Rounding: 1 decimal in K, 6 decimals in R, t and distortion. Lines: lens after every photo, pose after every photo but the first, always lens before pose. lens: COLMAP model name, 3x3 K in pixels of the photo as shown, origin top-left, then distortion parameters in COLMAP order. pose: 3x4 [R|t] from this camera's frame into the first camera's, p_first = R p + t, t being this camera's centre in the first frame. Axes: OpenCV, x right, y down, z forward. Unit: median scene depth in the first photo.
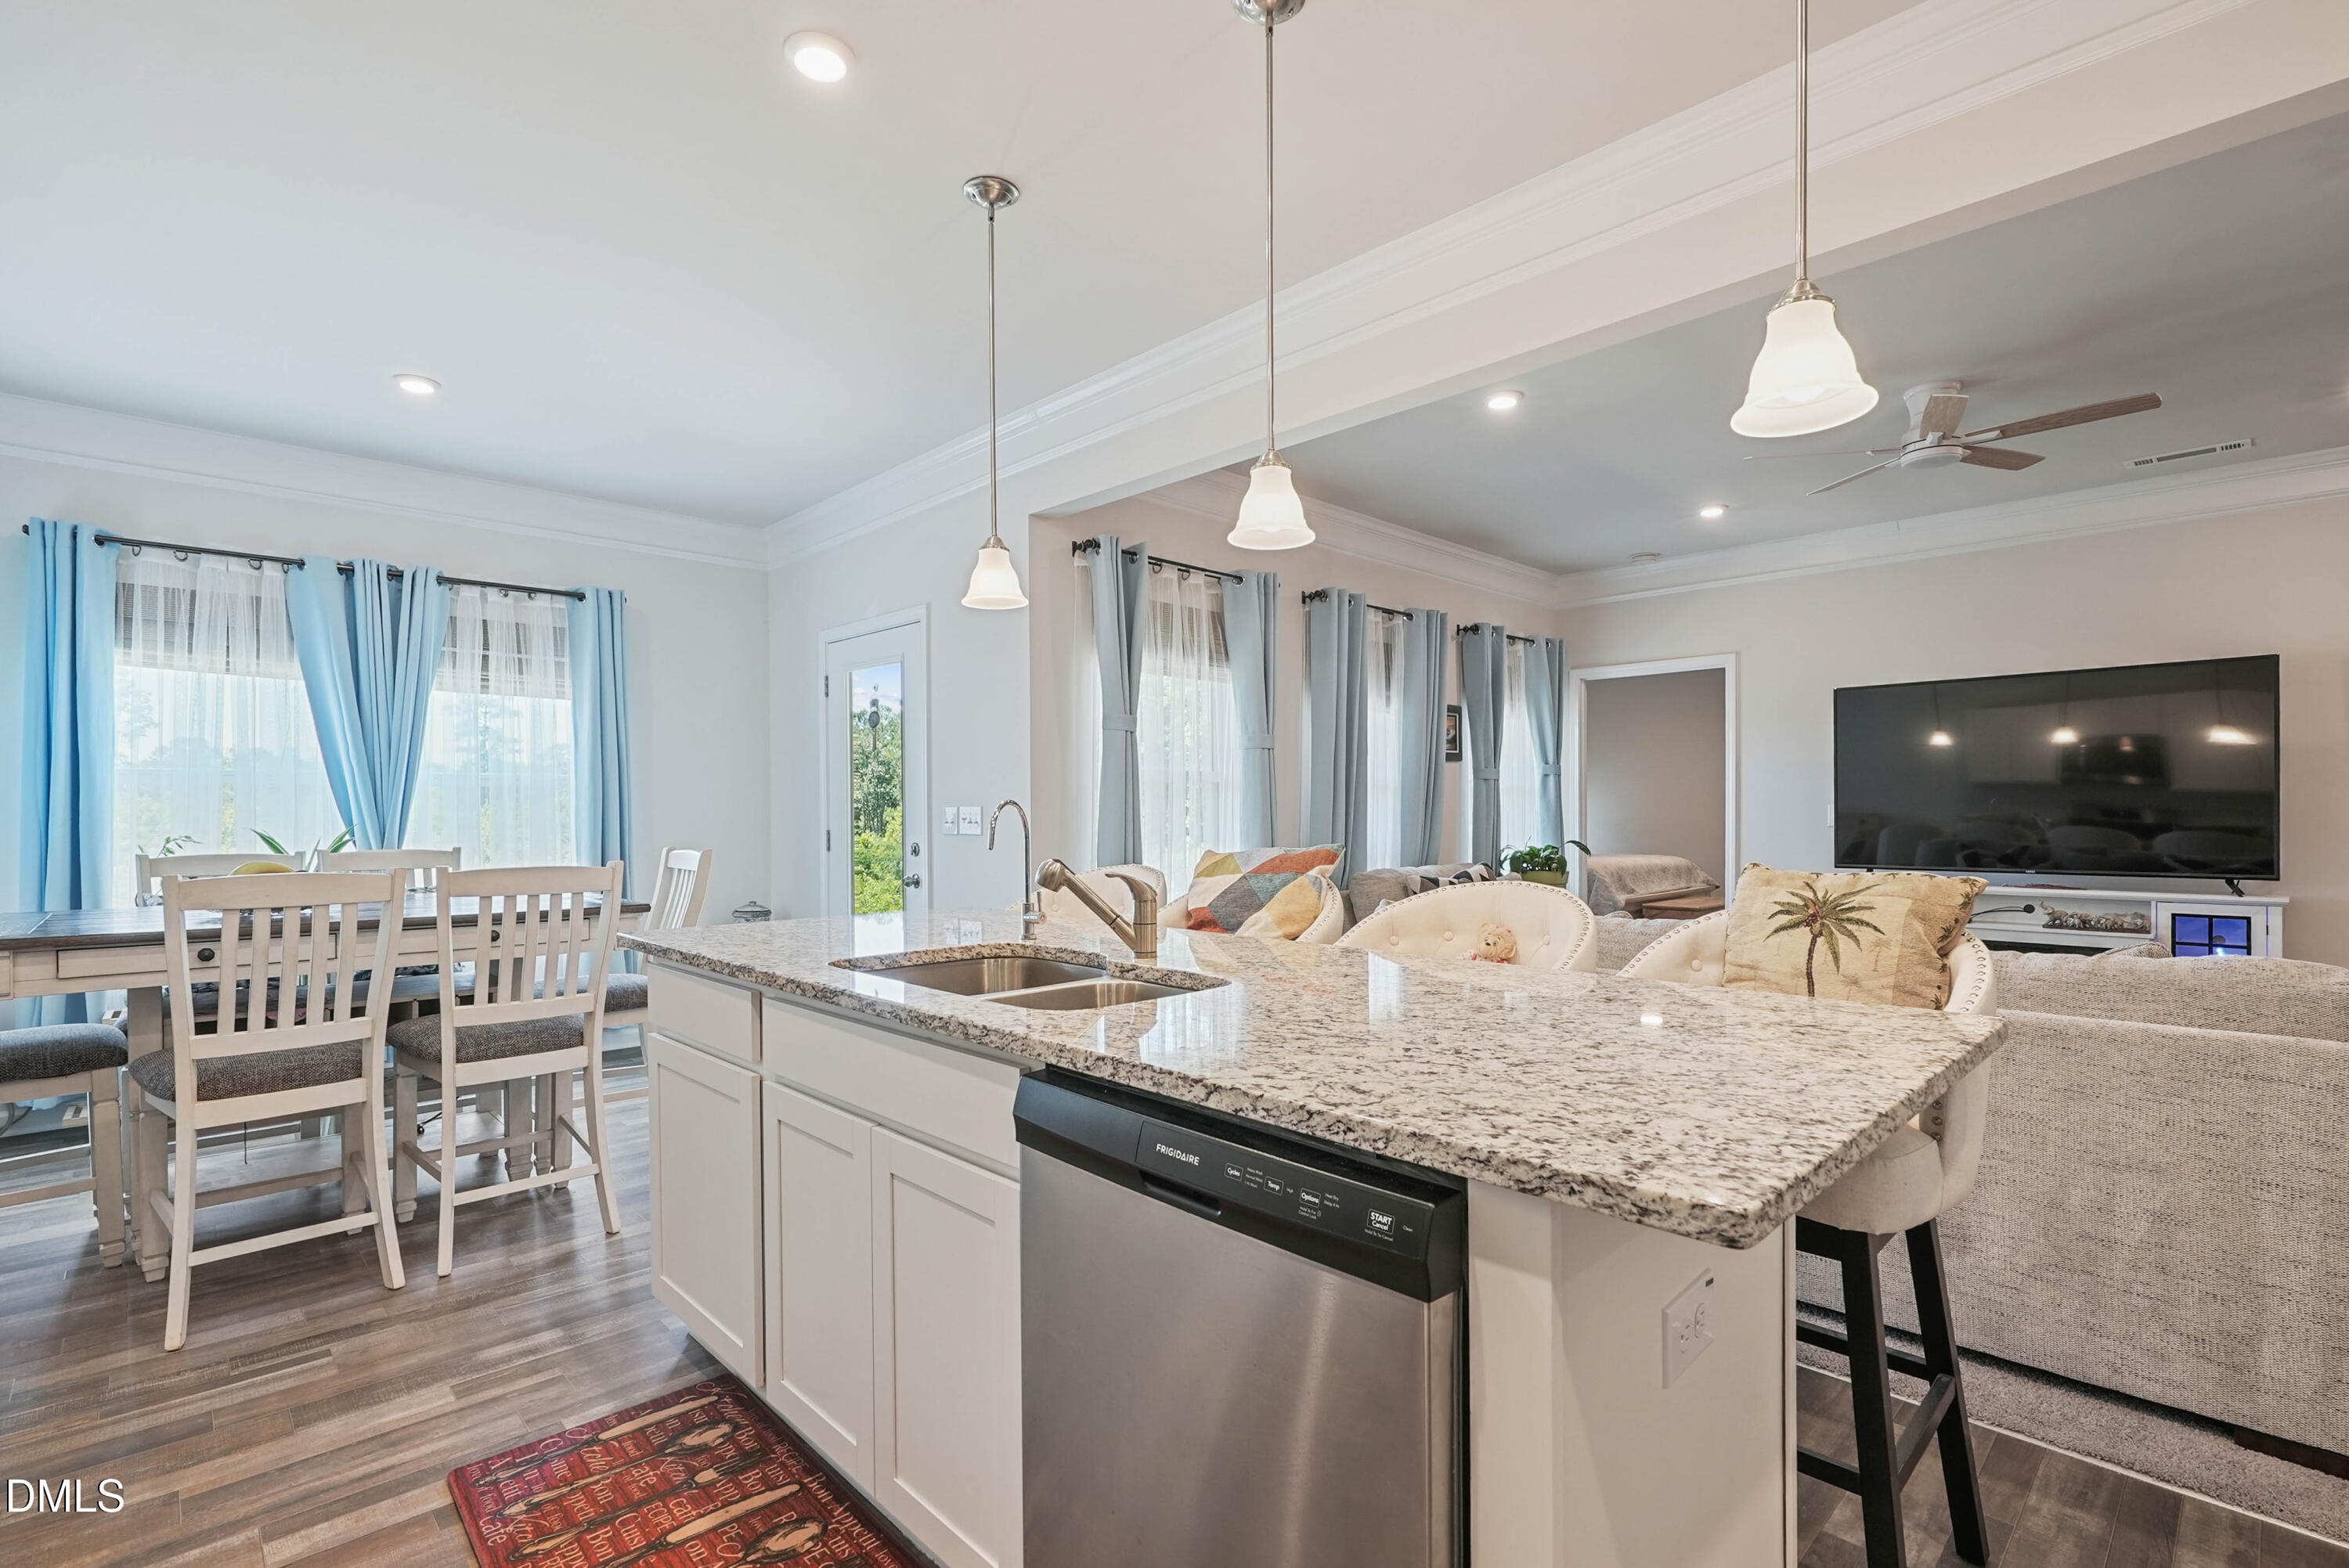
lens RADIAL K [[1061.8, 0, 1182.1], [0, 1061.8, 822.0], [0, 0, 1]] dist [-0.008648, 0.001403]
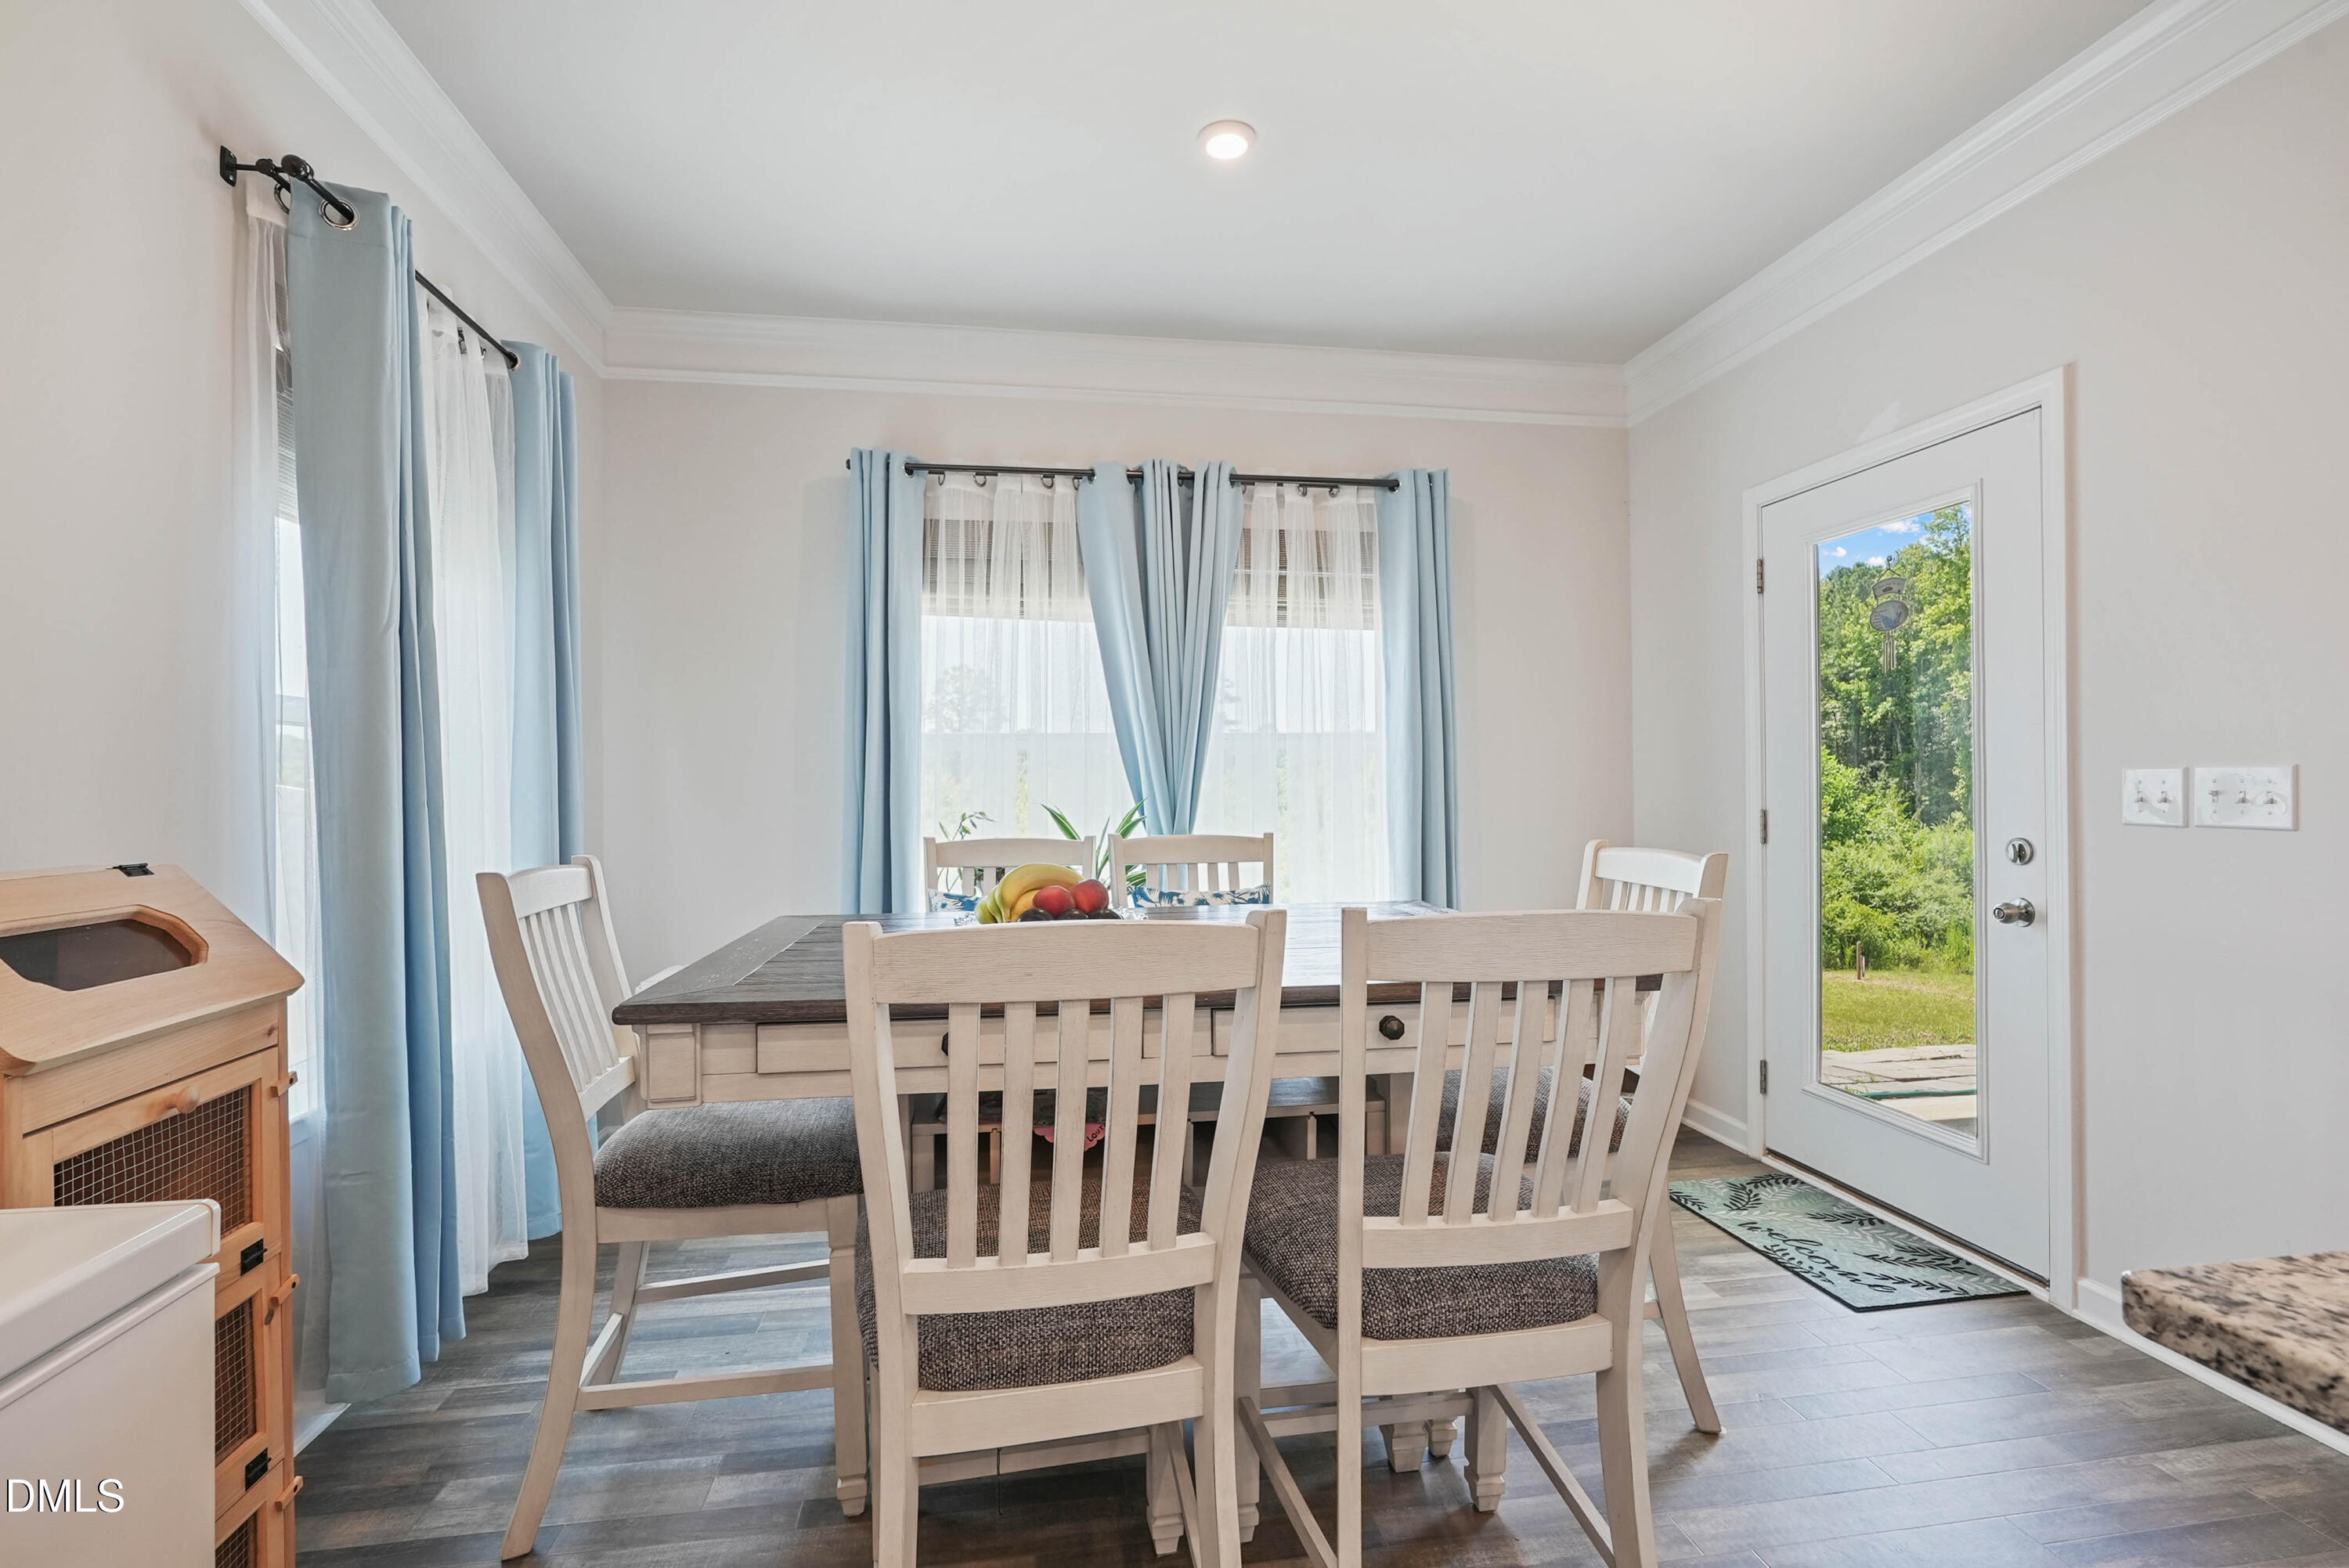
lens RADIAL K [[1061.8, 0, 1181.5], [0, 1061.8, 786.5], [0, 0, 1]] dist [-0.008648, 0.001403]
pose [[0.820279, -0.004668, -0.571944, -0.320562], [-0.002180, 0.999934, -0.011288, 0.000829], [0.571959, 0.010506, 0.820215, 0.382988]]
